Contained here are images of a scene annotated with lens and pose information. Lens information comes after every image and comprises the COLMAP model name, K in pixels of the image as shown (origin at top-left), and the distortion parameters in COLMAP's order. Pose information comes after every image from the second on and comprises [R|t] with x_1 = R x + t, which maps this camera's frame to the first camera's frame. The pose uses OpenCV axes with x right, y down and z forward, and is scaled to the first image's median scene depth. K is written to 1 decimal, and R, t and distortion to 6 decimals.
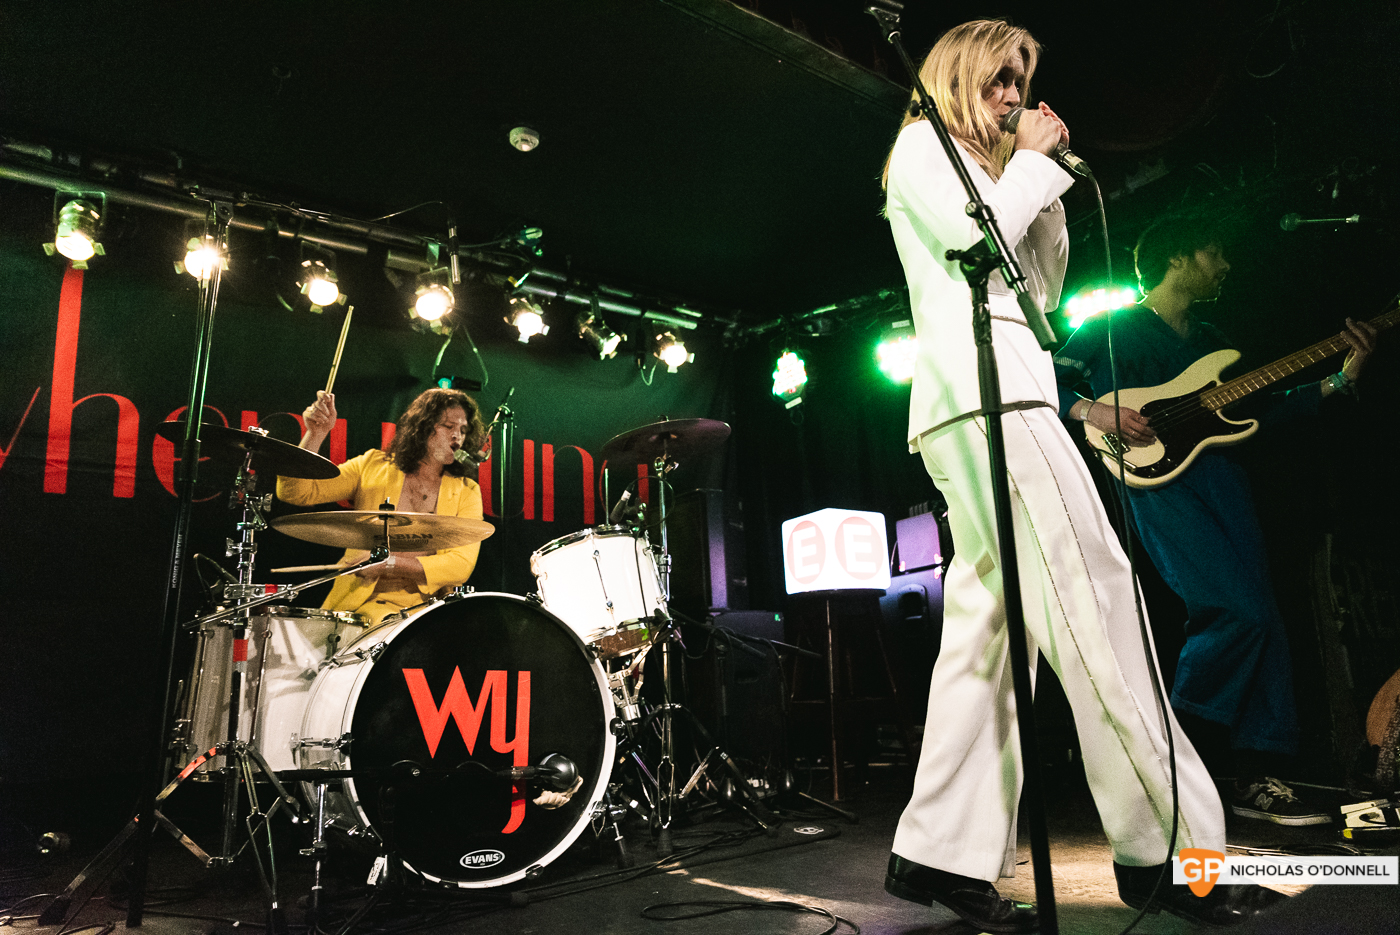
lens RADIAL K [[938.8, 0, 688.4], [0, 938.8, 467.7], [0, 0, 1]] dist [-0.003175, -0.000868]
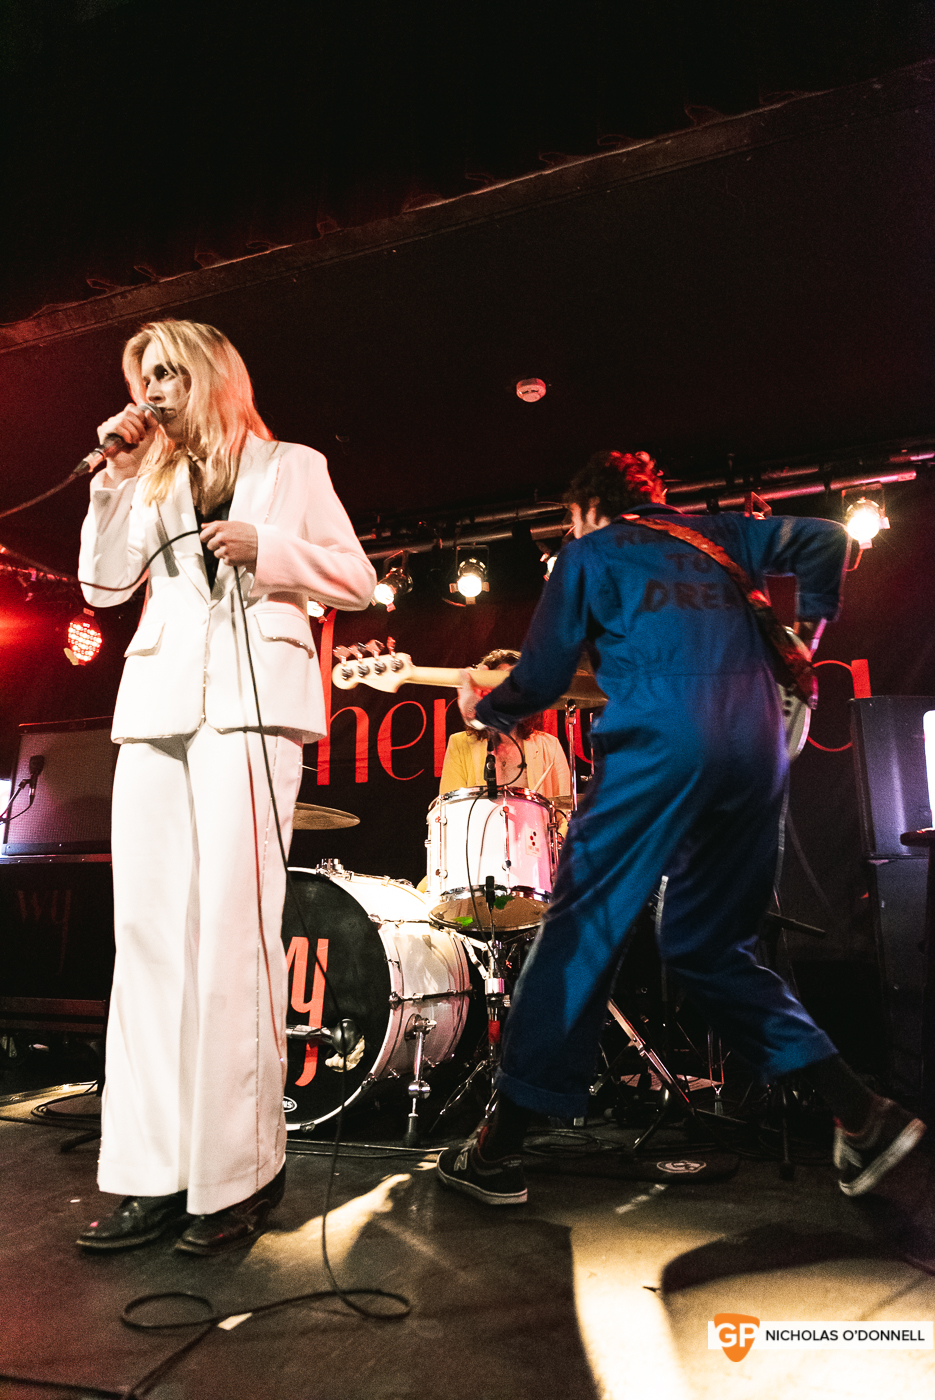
lens RADIAL K [[931.0, 0, 458.7], [0, 931.0, 699.3], [0, 0, 1]] dist [0.005291, 0.000198]
pose [[0.543234, -0.147343, -0.826551, 0.579934], [0.160895, 0.984504, -0.069755, 0.029420], [0.824021, -0.095094, 0.558522, 0.377347]]
